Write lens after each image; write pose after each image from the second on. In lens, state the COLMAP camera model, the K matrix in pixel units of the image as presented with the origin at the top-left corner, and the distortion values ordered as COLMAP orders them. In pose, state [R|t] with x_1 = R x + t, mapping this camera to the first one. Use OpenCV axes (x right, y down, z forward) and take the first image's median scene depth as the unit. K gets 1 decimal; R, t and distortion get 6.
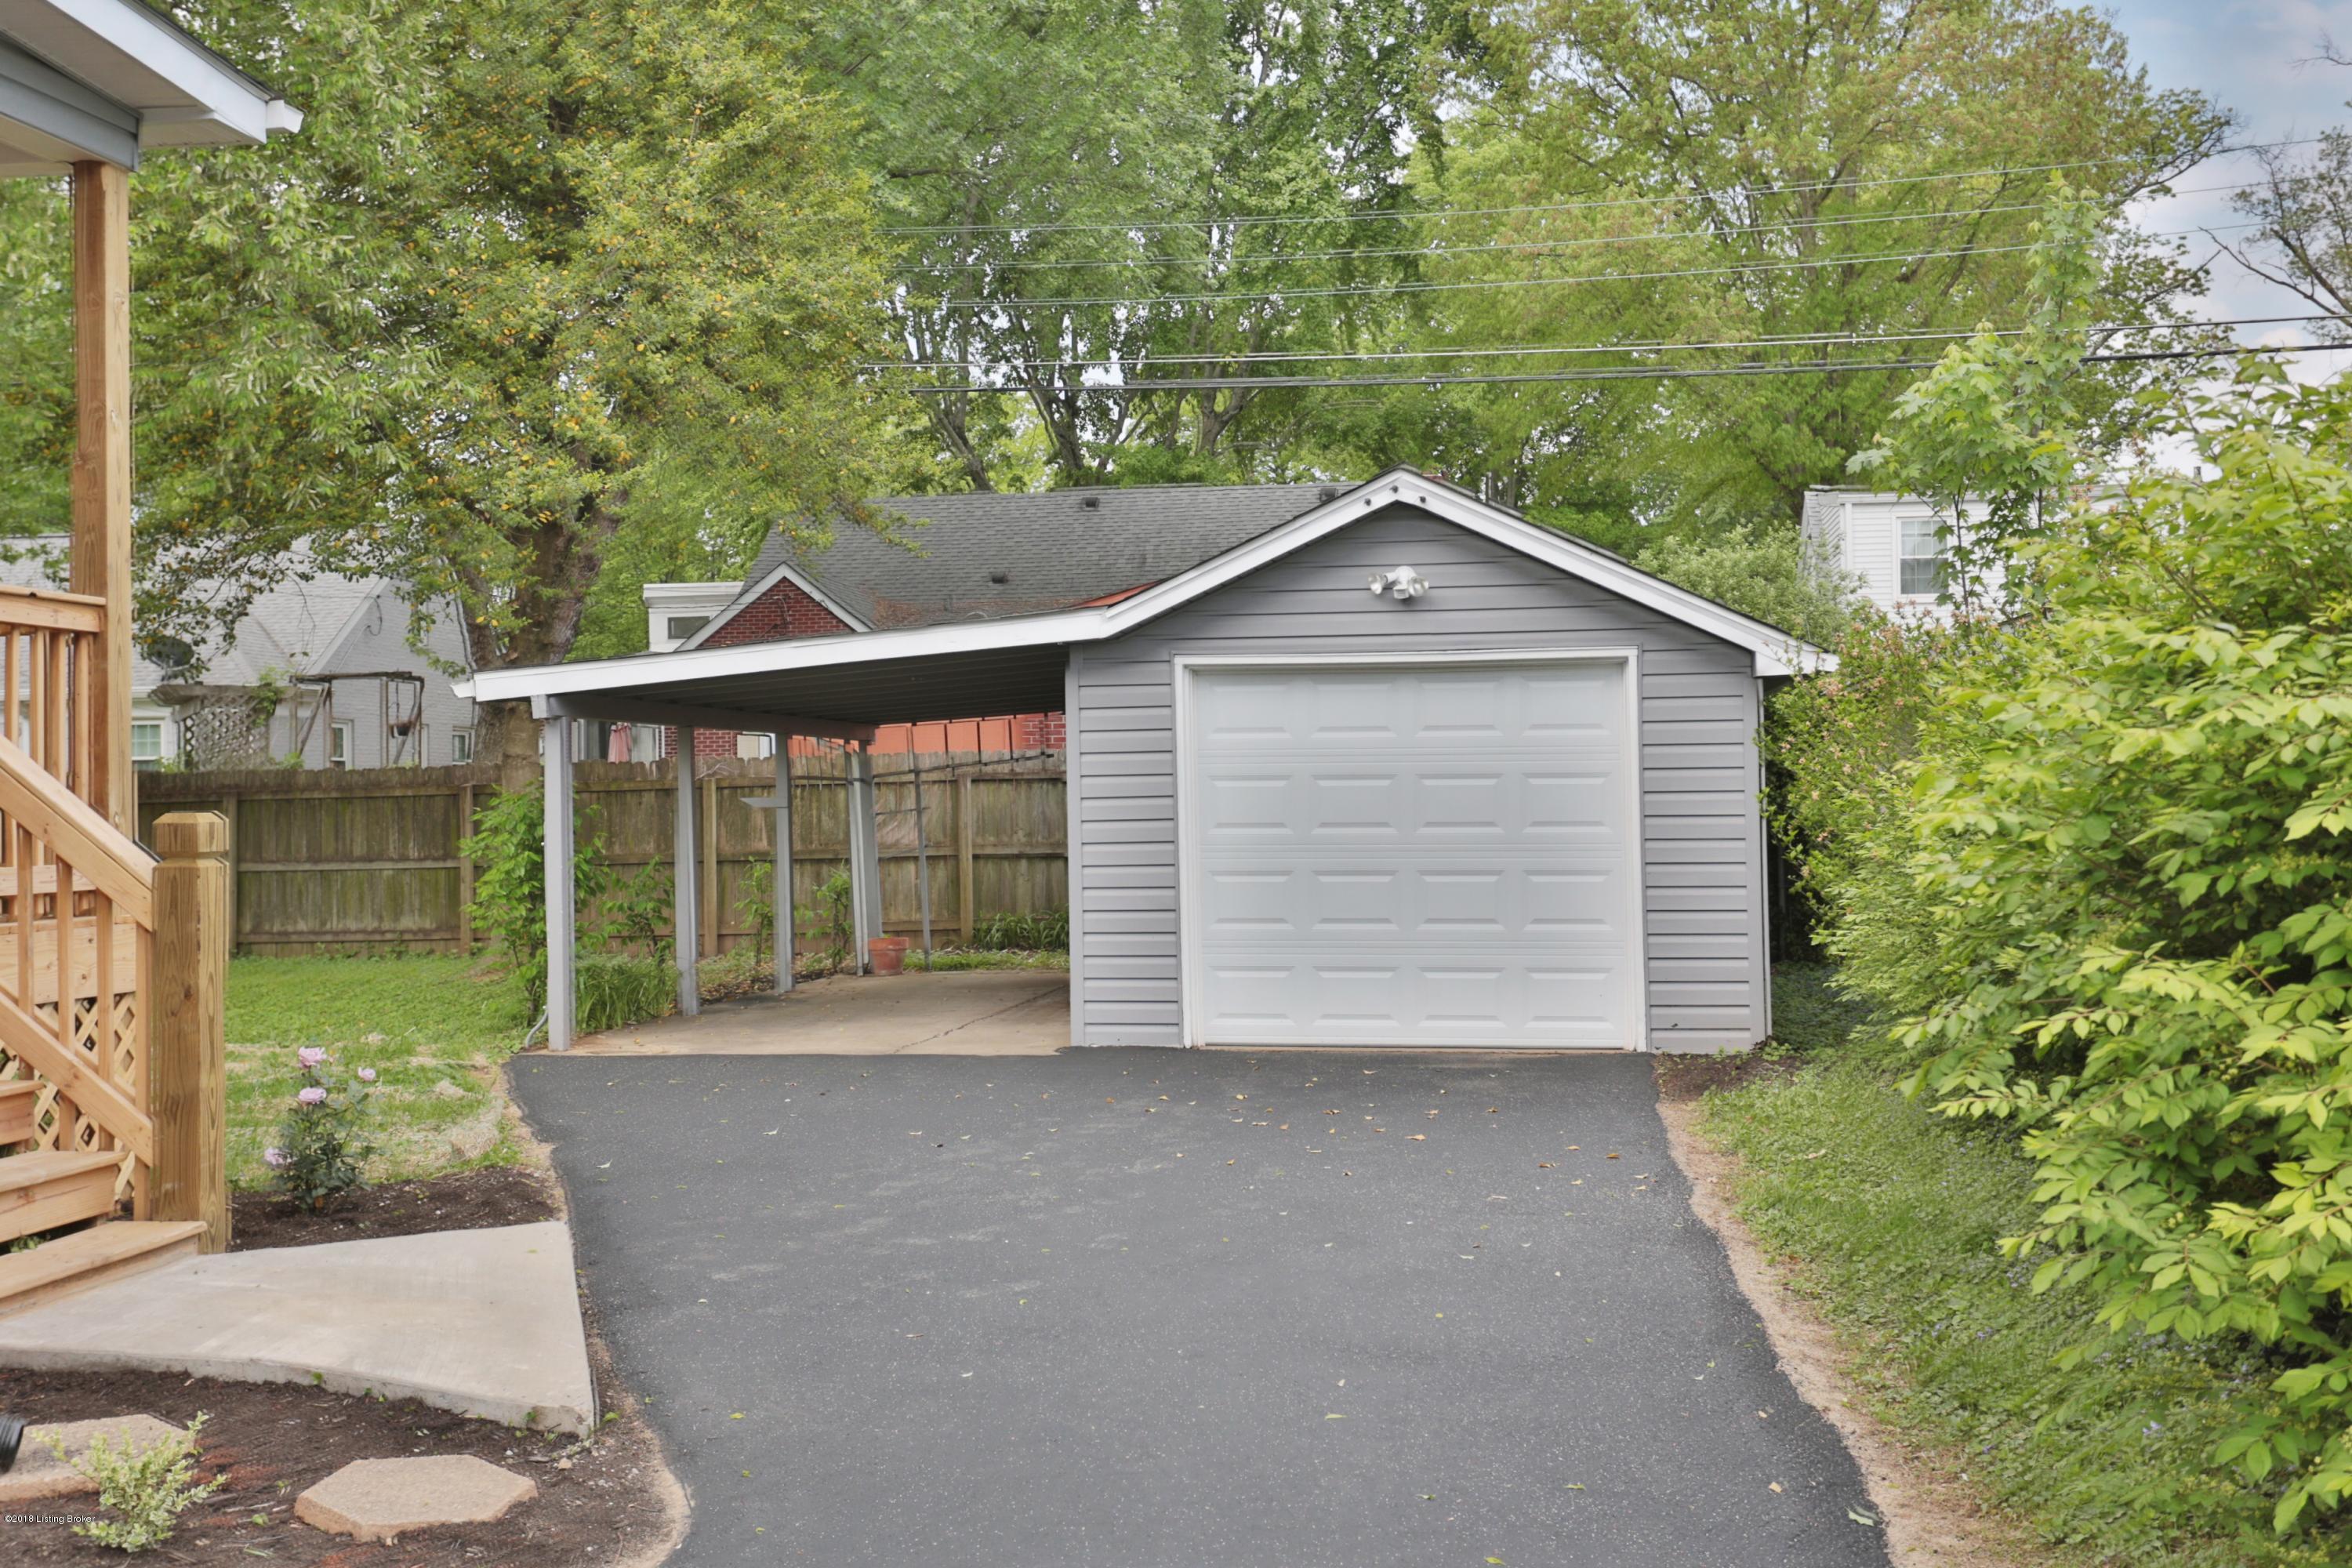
lens RADIAL K [[2101.4, 0, 1186.8], [0, 2101.4, 772.5], [0, 0, 1]] dist [0.070134, 0.010721]
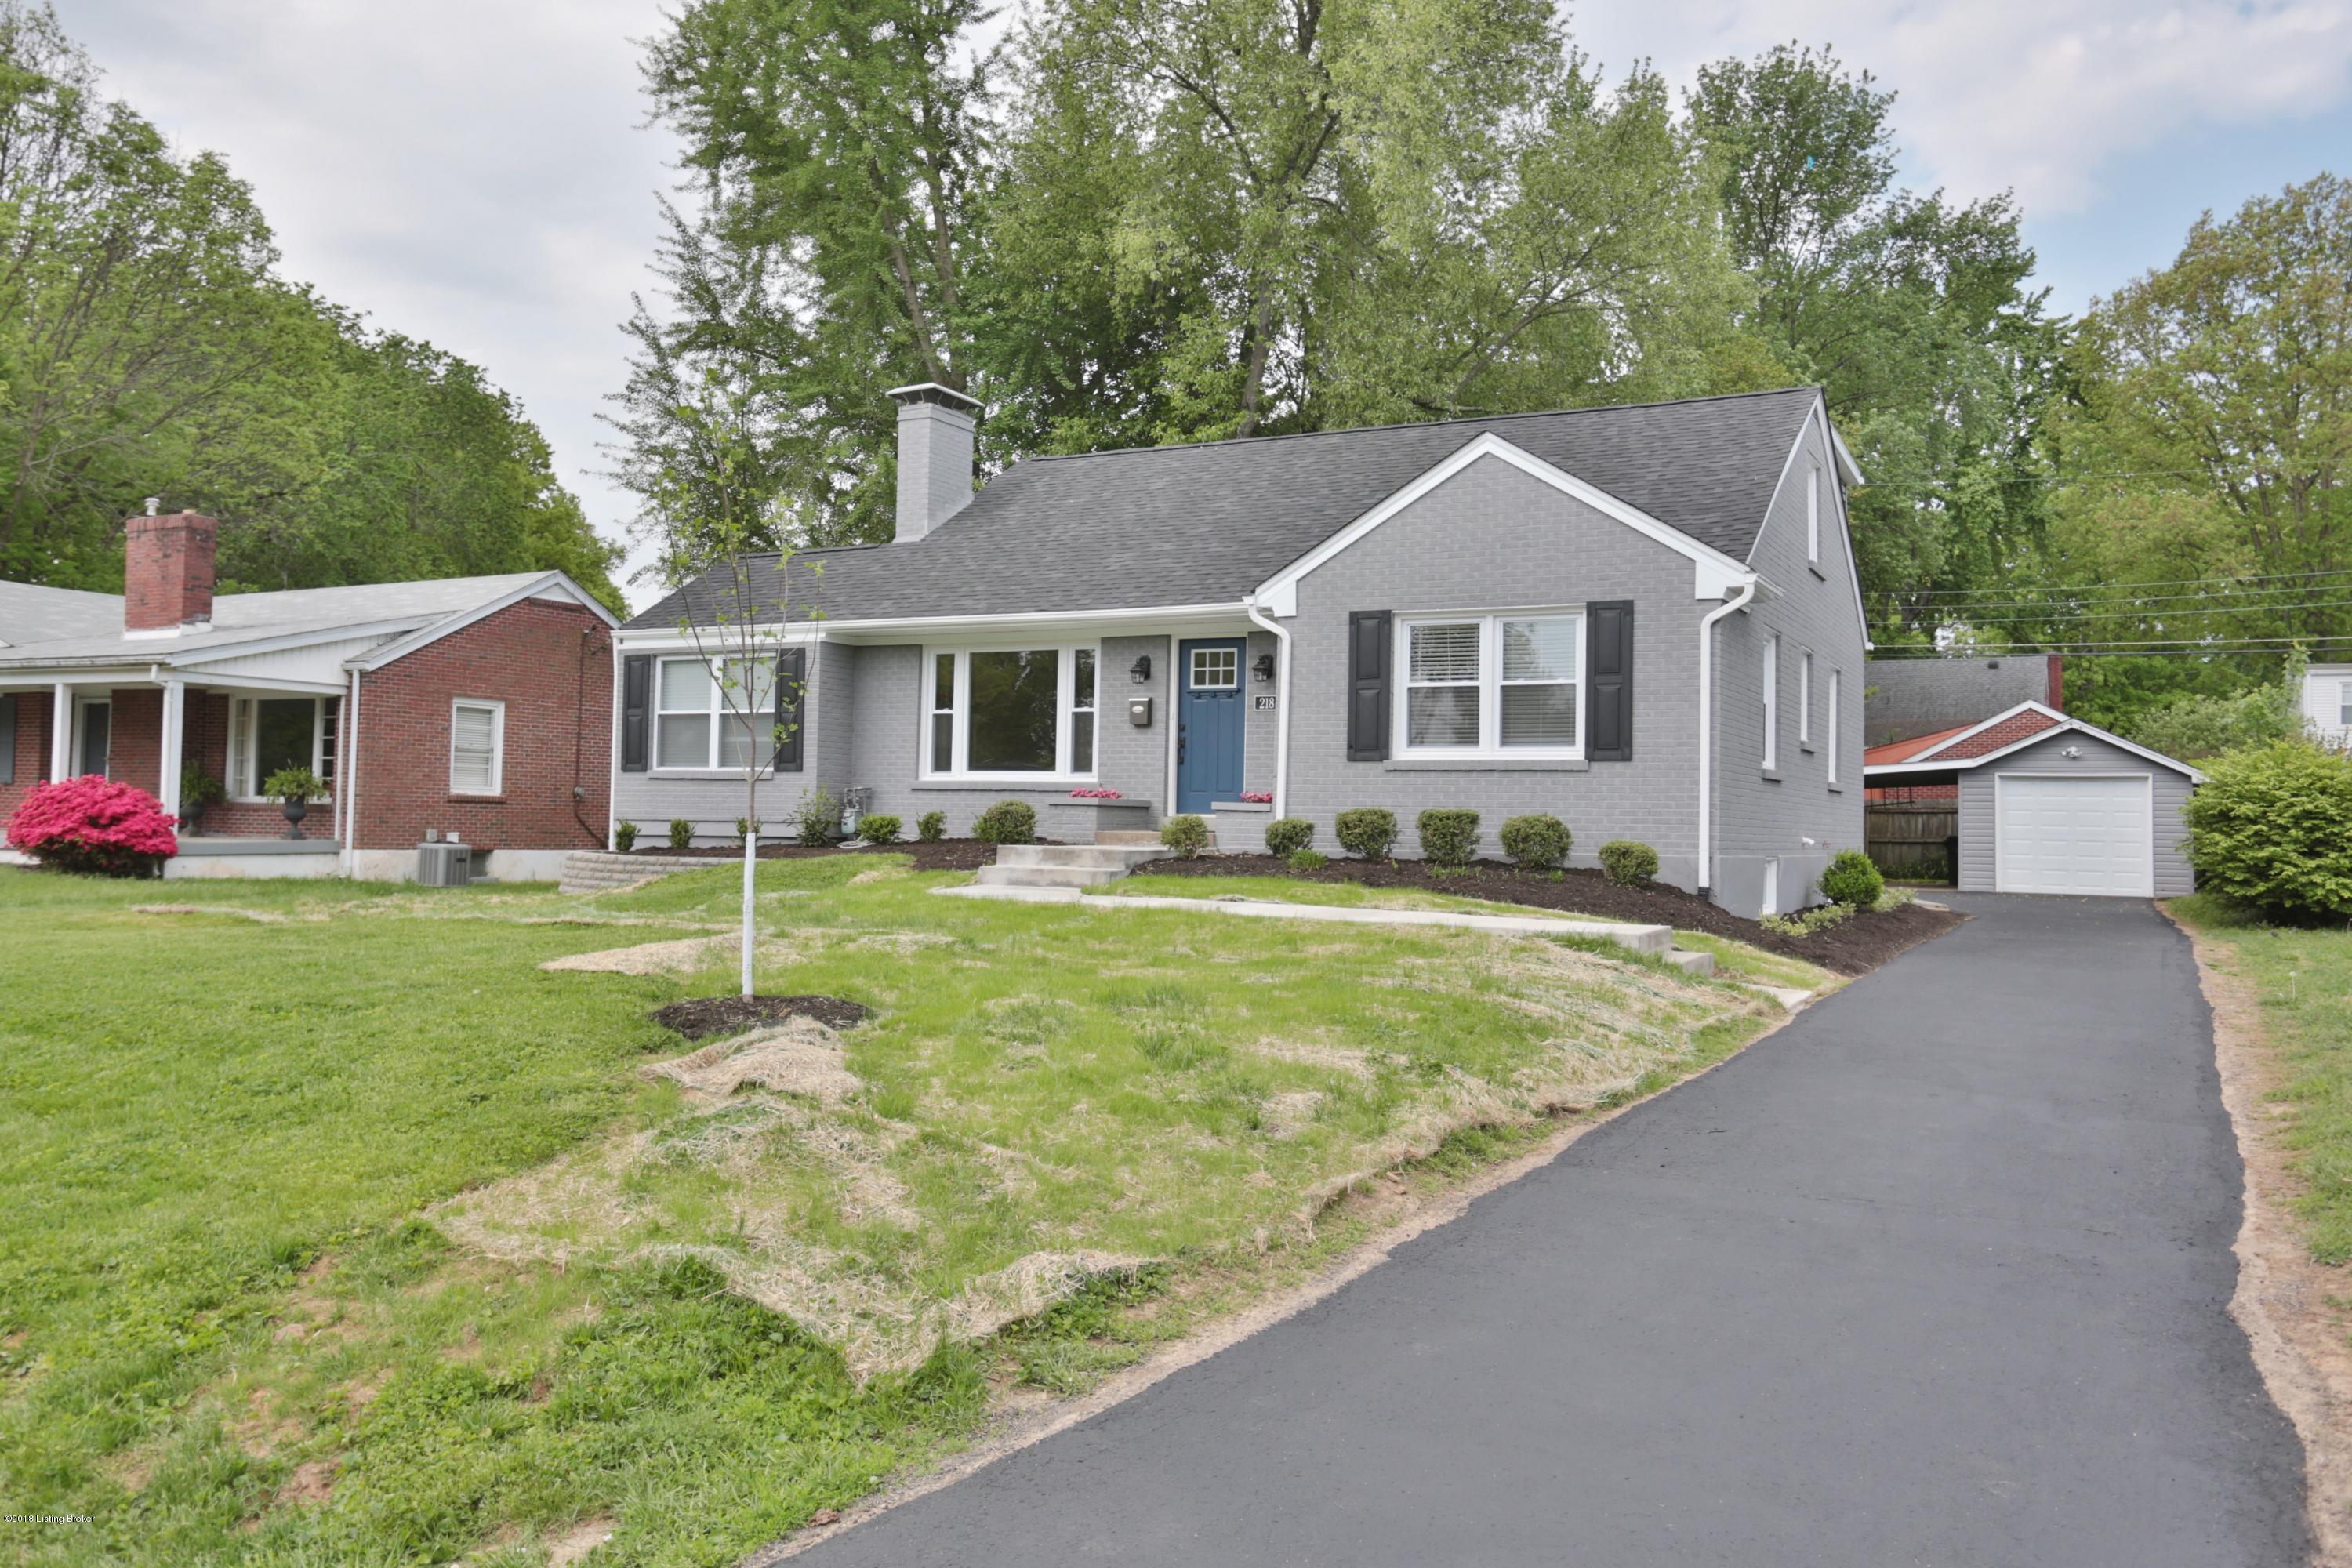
lens RADIAL K [[2101.4, 0, 1186.8], [0, 2101.4, 772.5], [0, 0, 1]] dist [0.070134, 0.010721]
pose [[0.969751, 0.018801, -0.243373, -0.403536], [-0.024051, 0.999537, -0.018616, 0.031048], [0.242911, 0.023906, 0.969754, -2.384697]]
